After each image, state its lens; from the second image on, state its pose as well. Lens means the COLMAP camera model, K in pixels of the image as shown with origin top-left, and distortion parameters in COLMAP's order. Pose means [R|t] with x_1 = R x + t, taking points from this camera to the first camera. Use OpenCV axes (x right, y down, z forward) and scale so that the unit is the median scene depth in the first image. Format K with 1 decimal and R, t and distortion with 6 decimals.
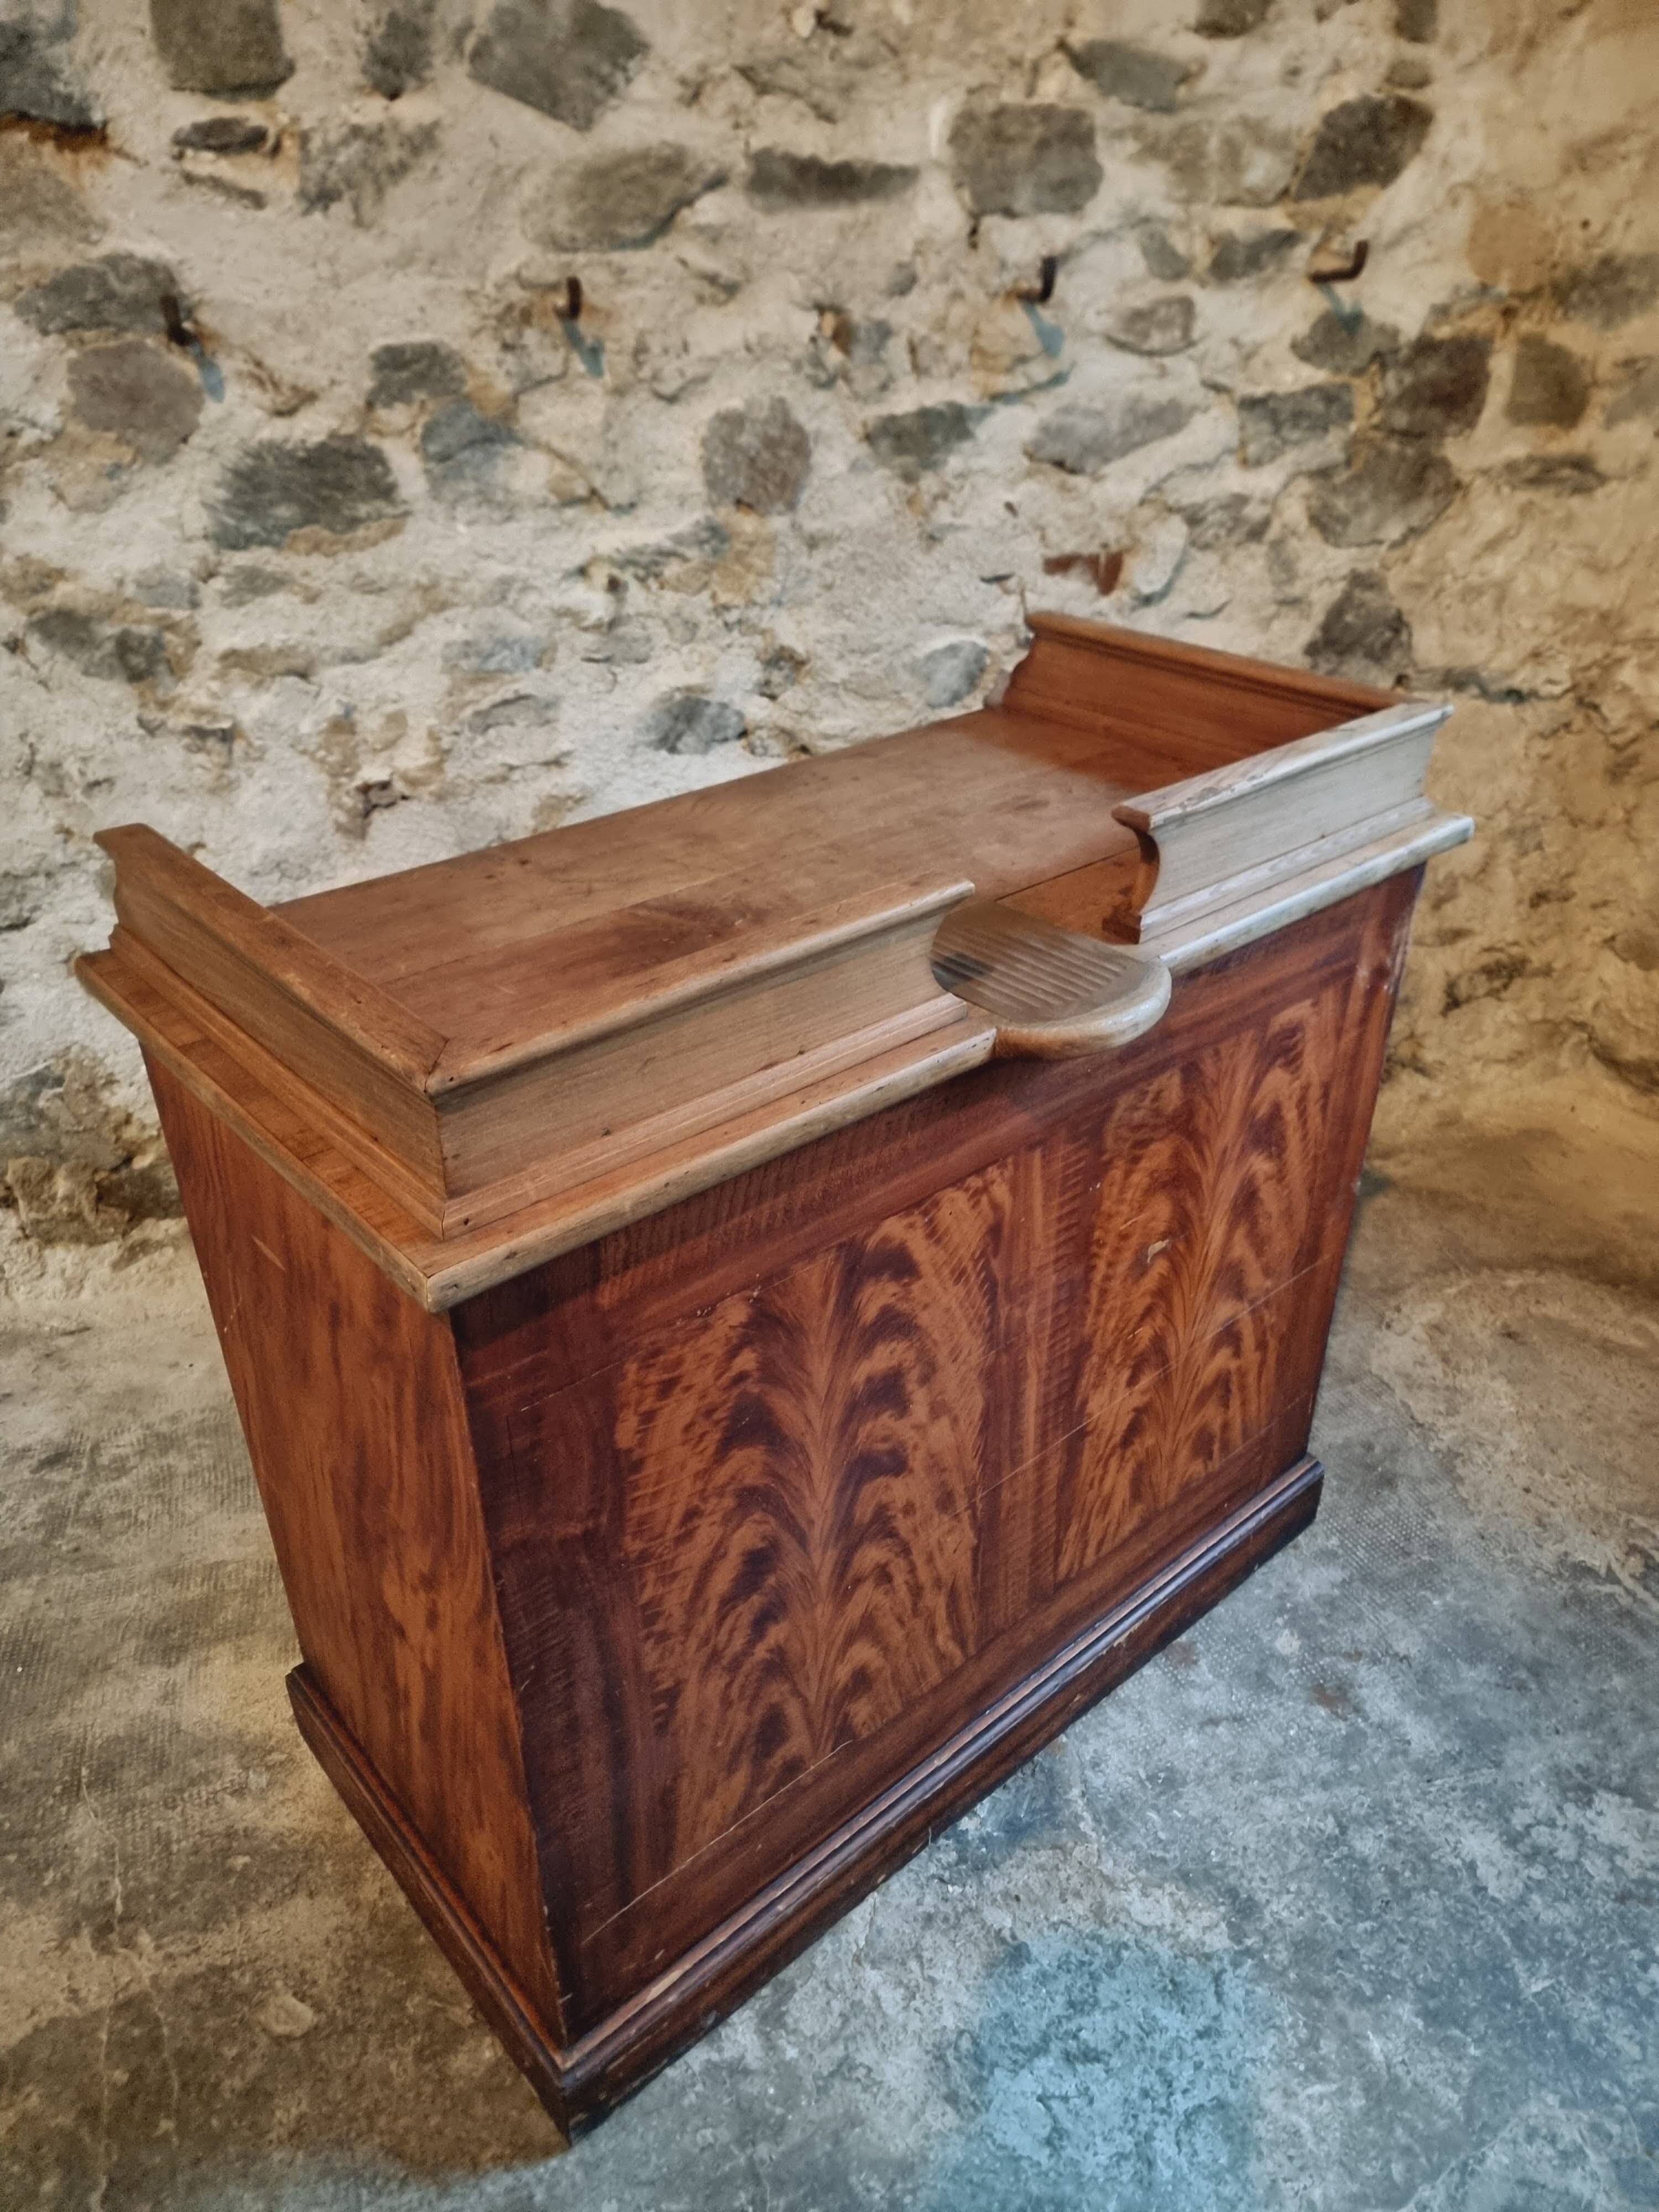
lens RADIAL K [[1538.1, 0, 819.7], [0, 1538.1, 1124.1], [0, 0, 1]] dist [0.053764, -0.053404]
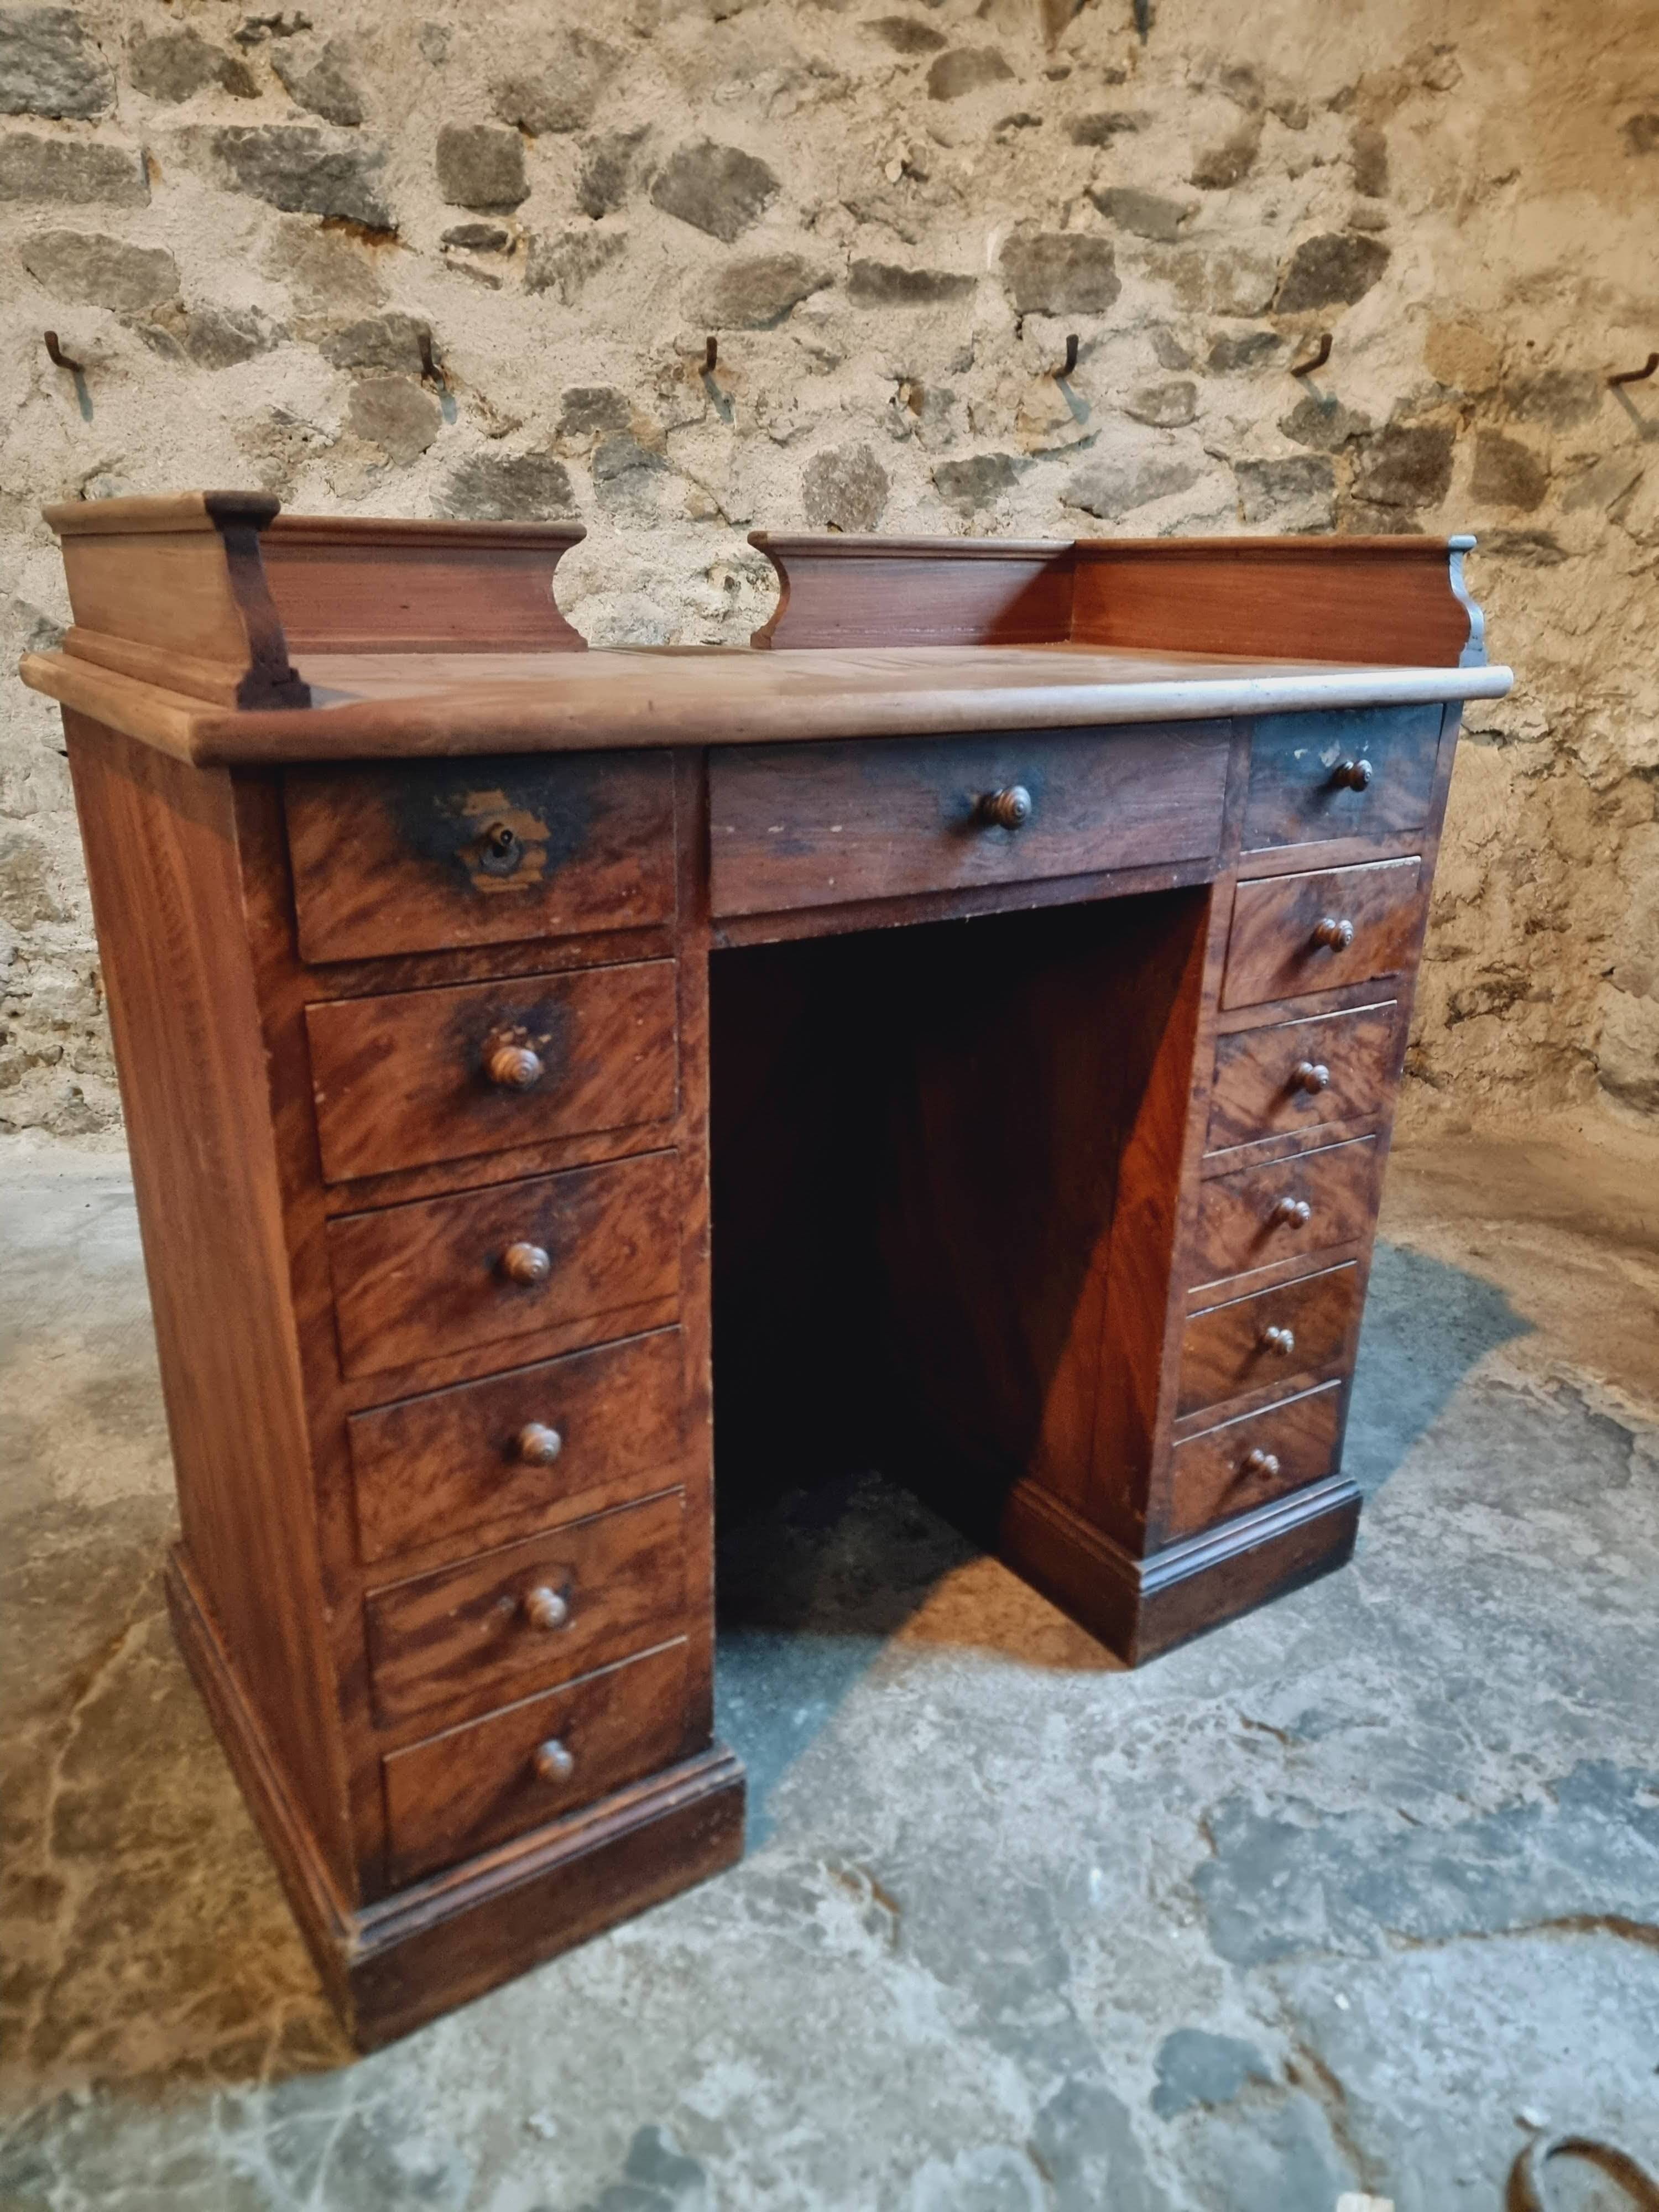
lens RADIAL K [[1522.8, 0, 812.5], [0, 1522.8, 1132.1], [0, 0, 1]] dist [0.066637, -0.057737]
pose [[0.989488, 0.065276, -0.129044, 0.137358], [-0.090807, 0.974931, -0.203135, 0.370148], [0.112549, 0.212718, 0.970610, -0.144020]]
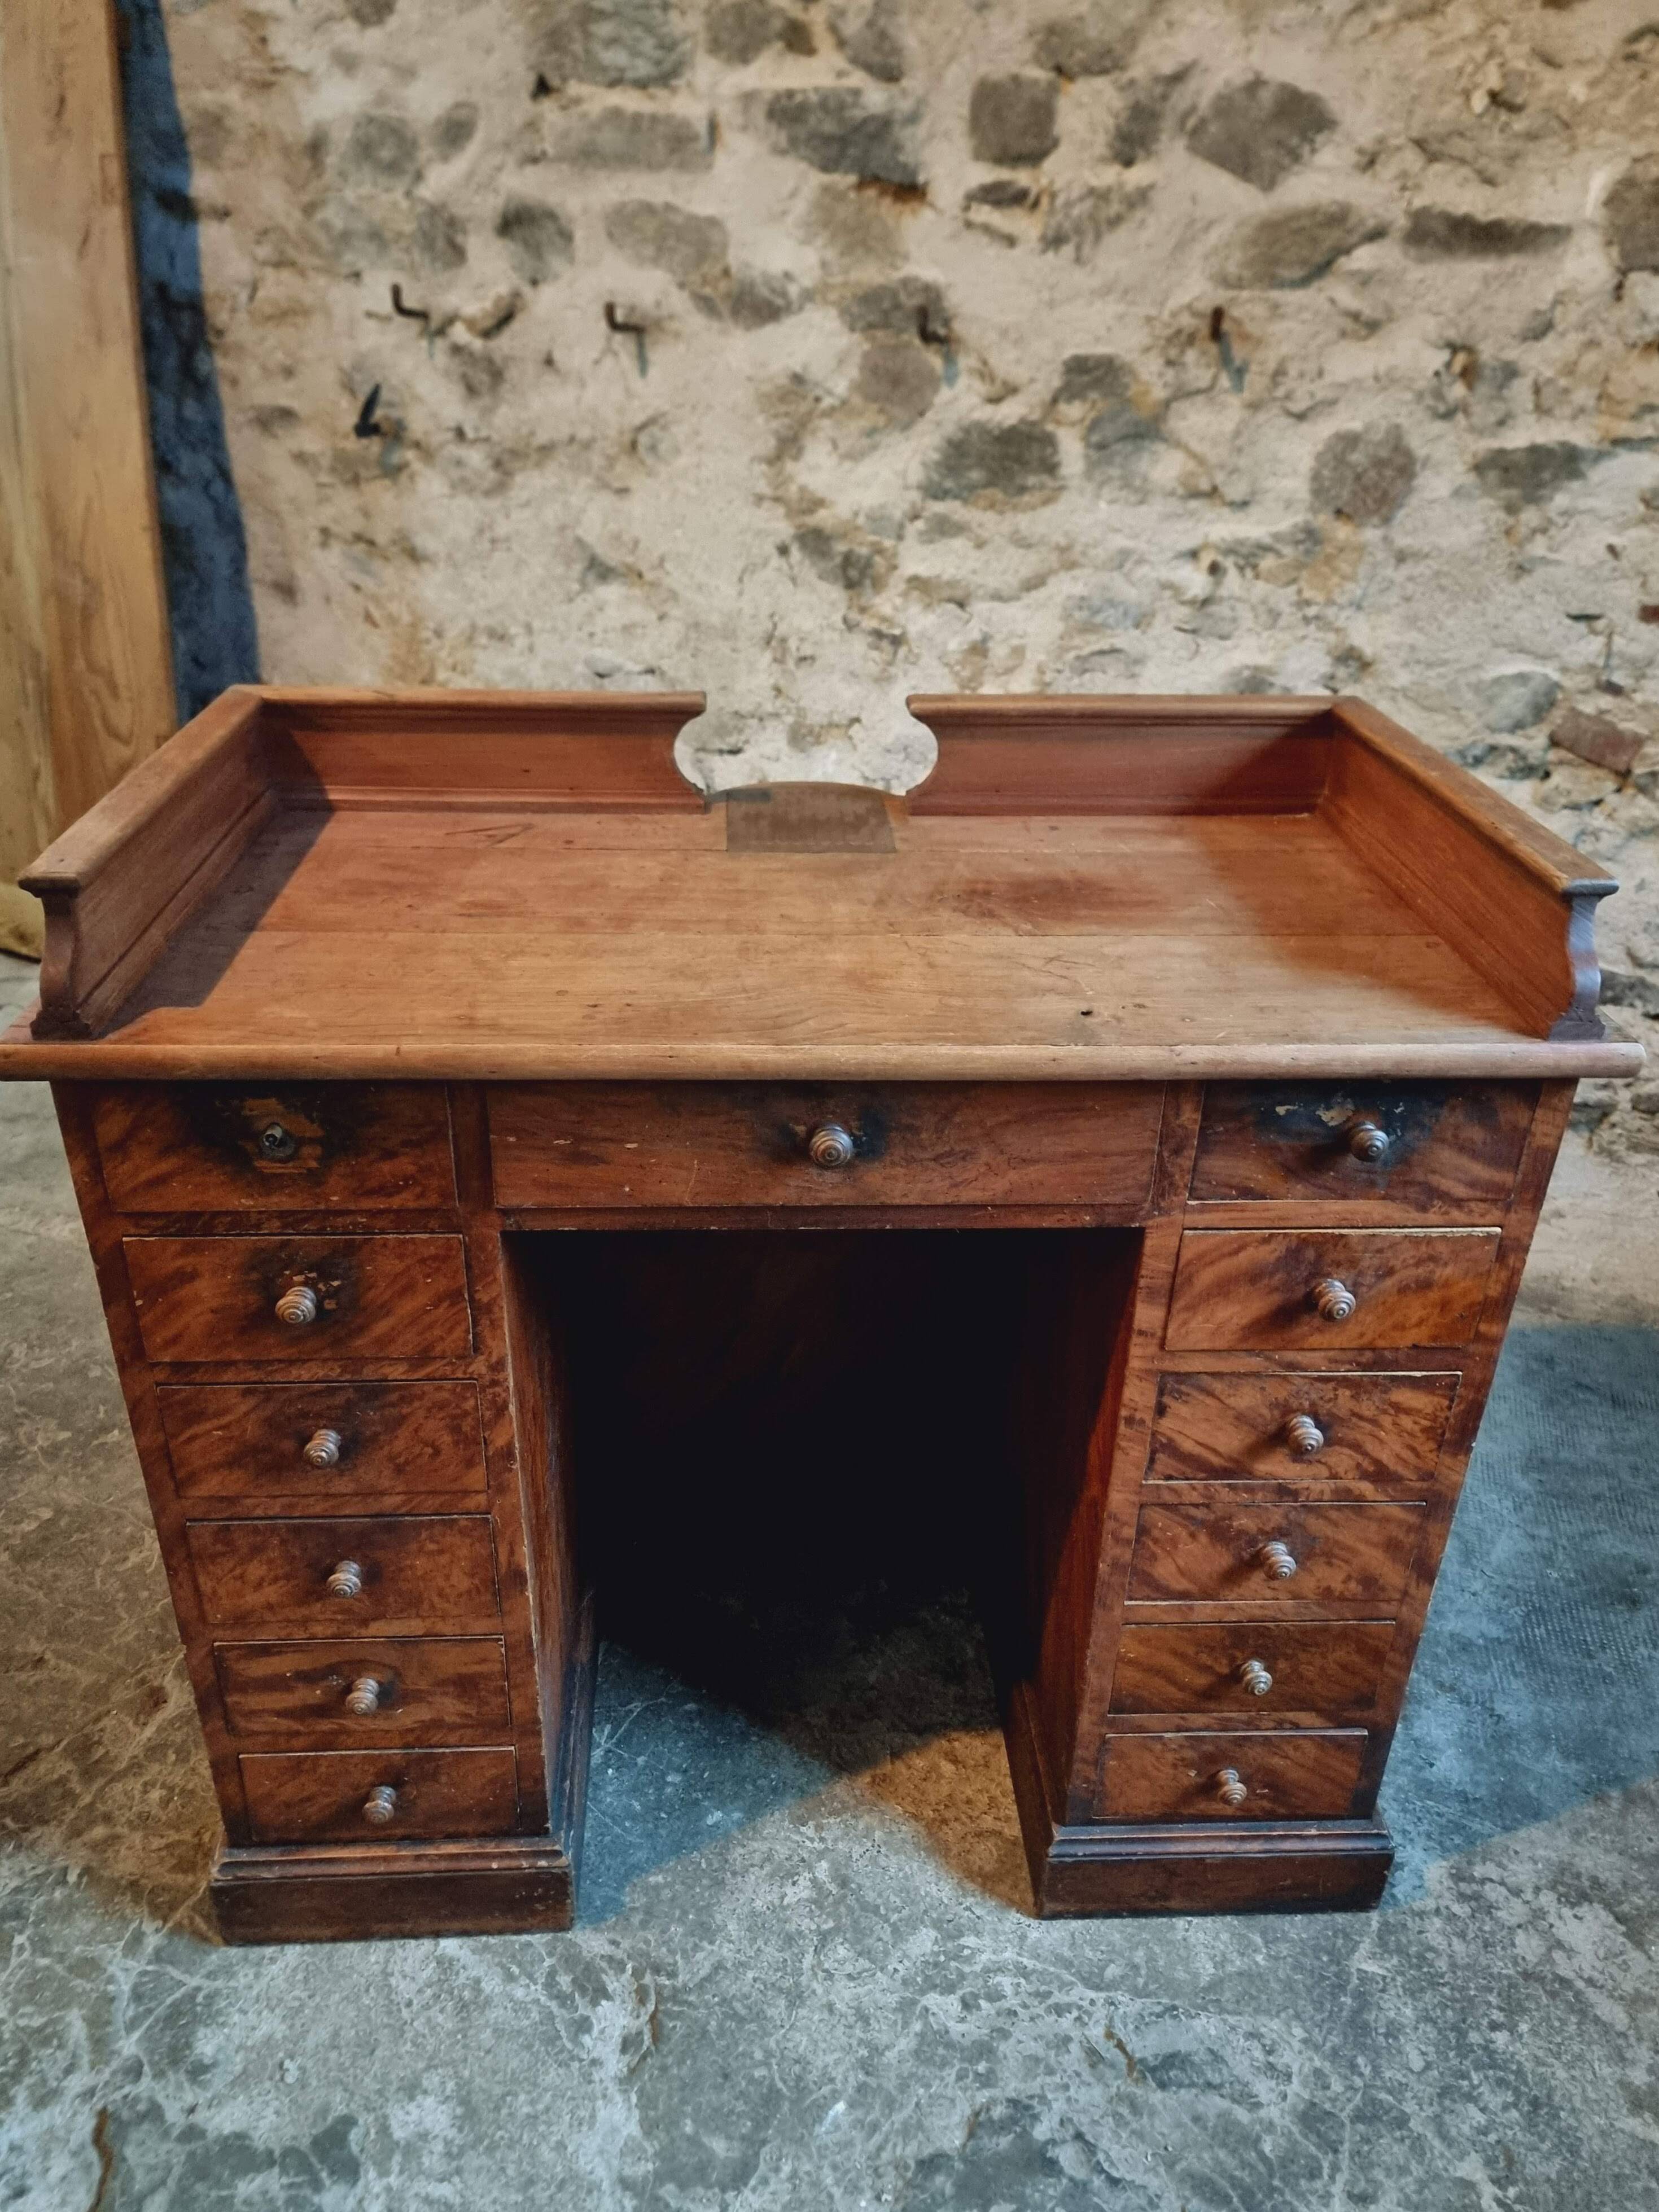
lens RADIAL K [[1575.9, 0, 810.7], [0, 1575.9, 1097.3], [0, 0, 1]] dist [0.050222, -0.043030]
pose [[0.777705, 0.312310, -0.545561, 0.429159], [-0.353658, 0.934860, 0.031023, 0.099181], [0.519712, 0.168815, 0.837497, -0.096815]]
